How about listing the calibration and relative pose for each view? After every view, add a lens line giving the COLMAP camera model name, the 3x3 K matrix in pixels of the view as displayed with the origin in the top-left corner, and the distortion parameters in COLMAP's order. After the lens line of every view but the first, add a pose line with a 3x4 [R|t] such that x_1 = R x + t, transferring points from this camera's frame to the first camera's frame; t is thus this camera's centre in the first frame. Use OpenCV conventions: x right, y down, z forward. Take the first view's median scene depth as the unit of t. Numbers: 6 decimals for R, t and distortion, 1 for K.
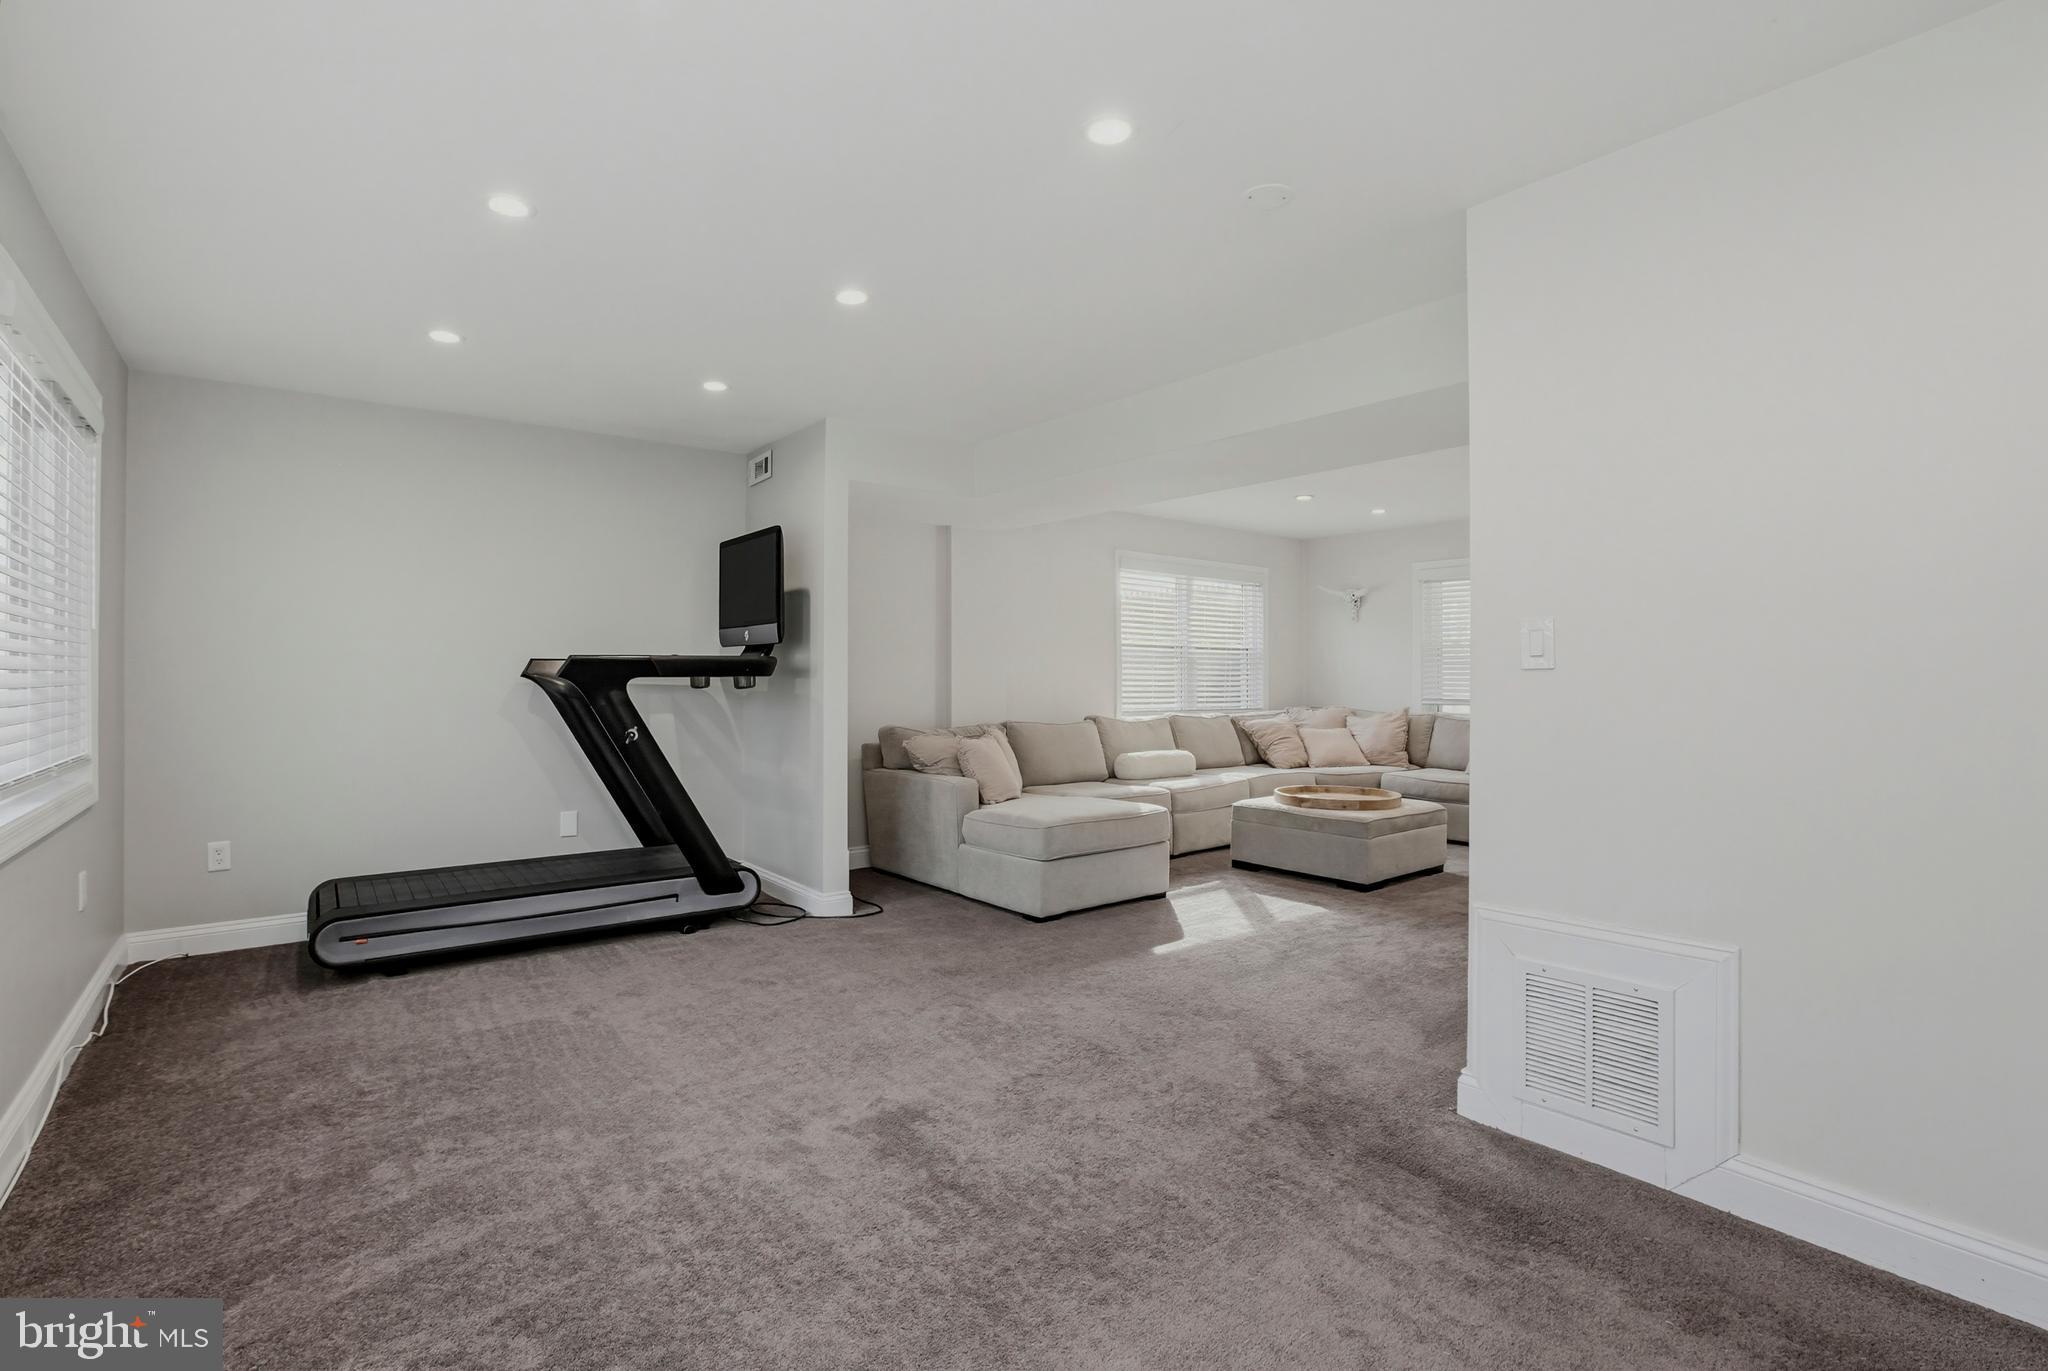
lens RADIAL K [[941.9, 0, 1018.3], [0, 941.9, 698.9], [0, 0, 1]] dist [-0.052877, 0.018956]
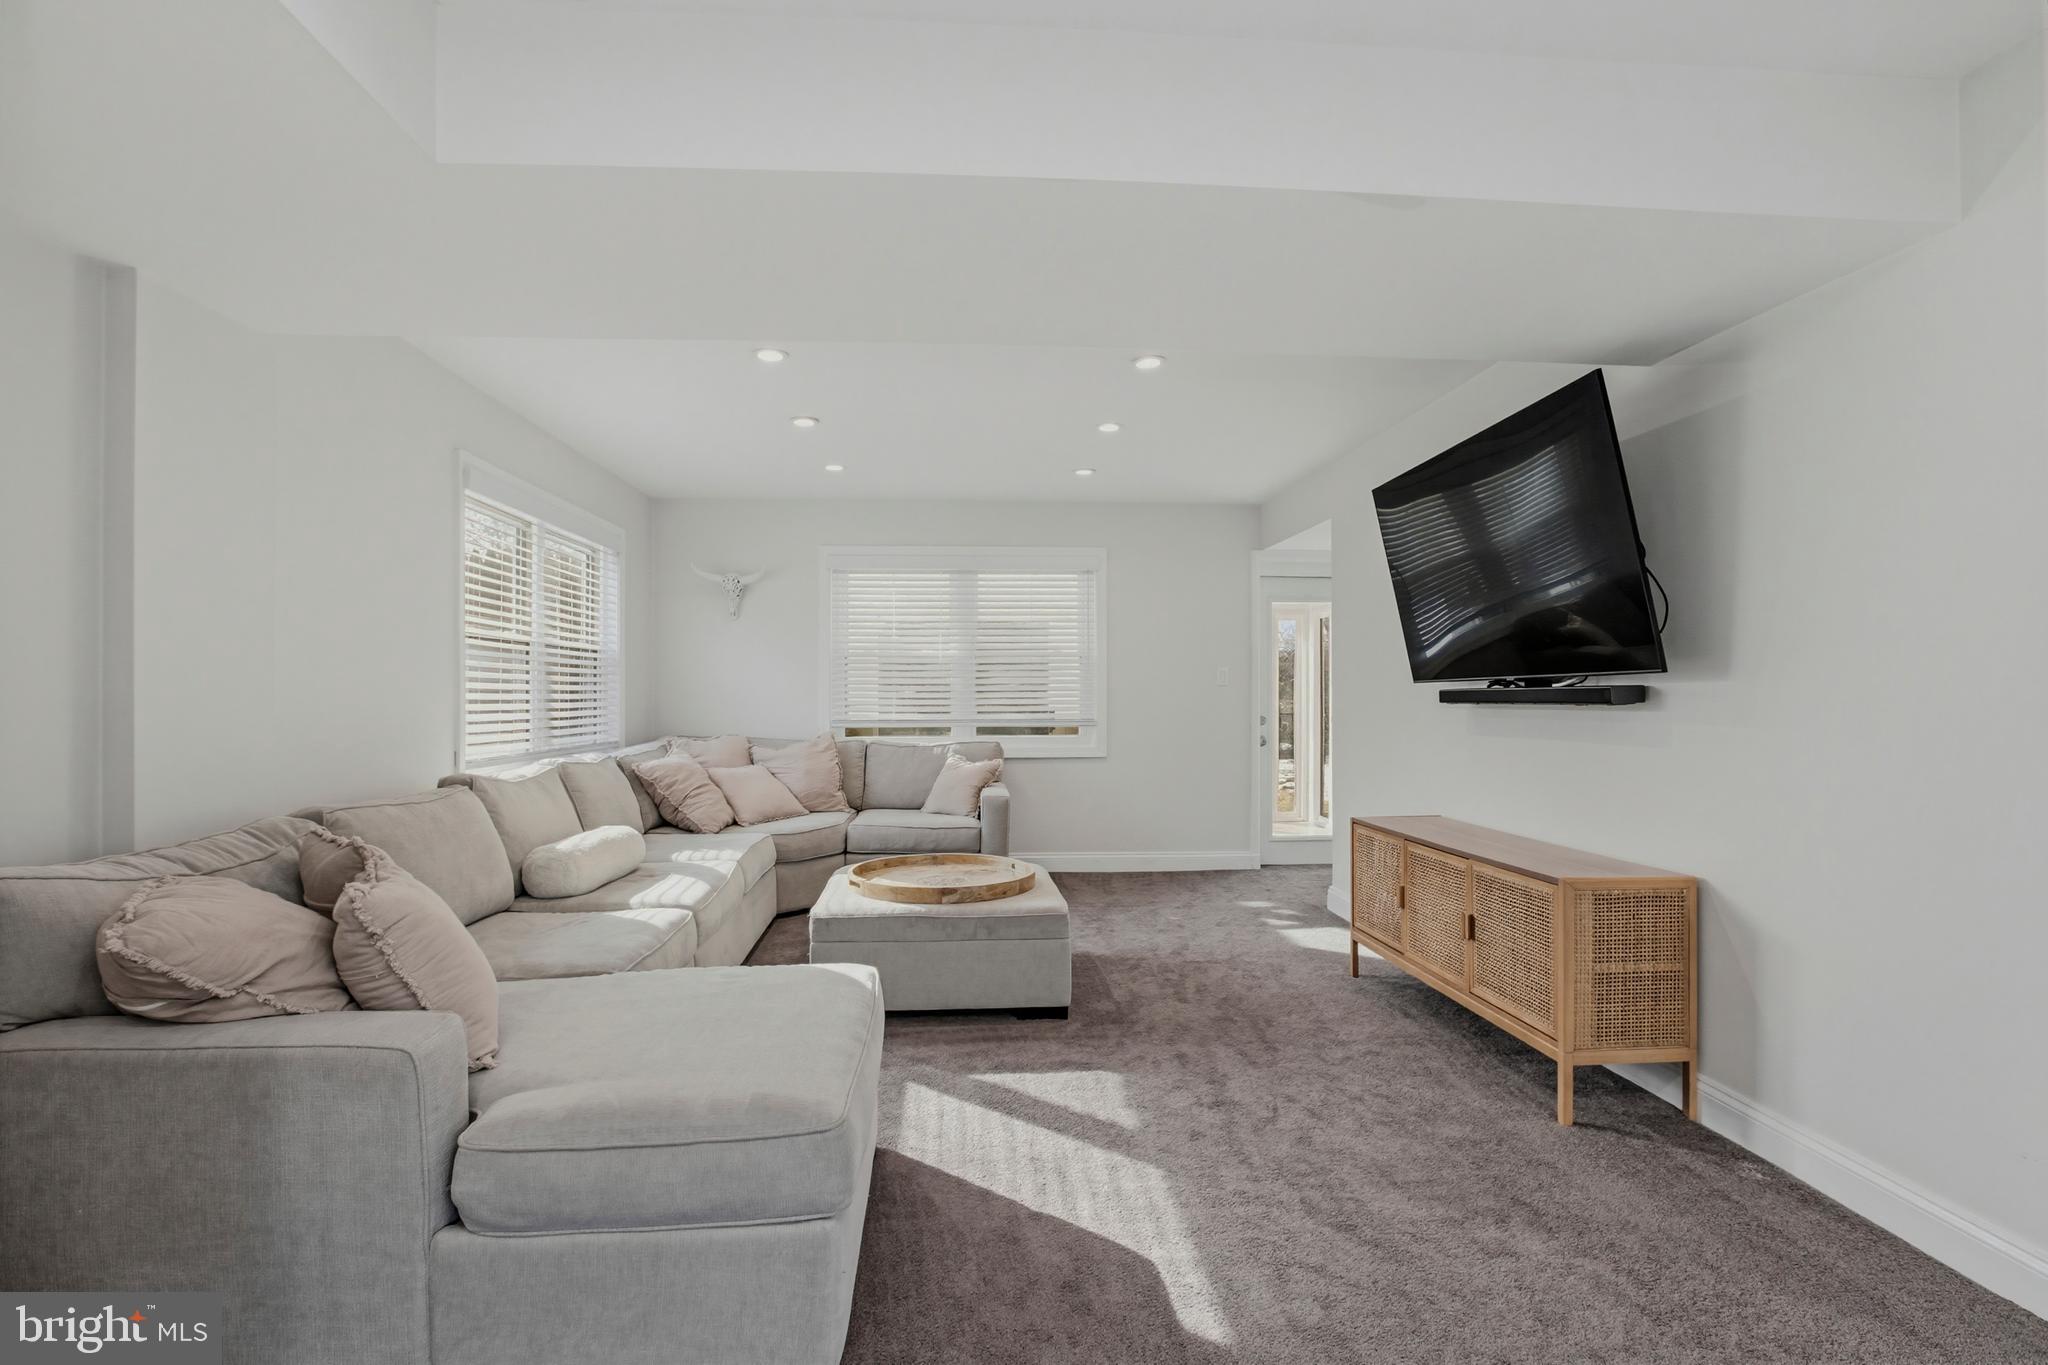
lens RADIAL K [[941.9, 0, 1018.3], [0, 941.9, 695.9], [0, 0, 1]] dist [-0.052877, 0.018956]
pose [[0.567555, -0.004031, 0.823325, -0.152246], [0.016852, 0.999835, -0.006722, -0.015474], [-0.823163, 0.017690, 0.567530, 0.492989]]
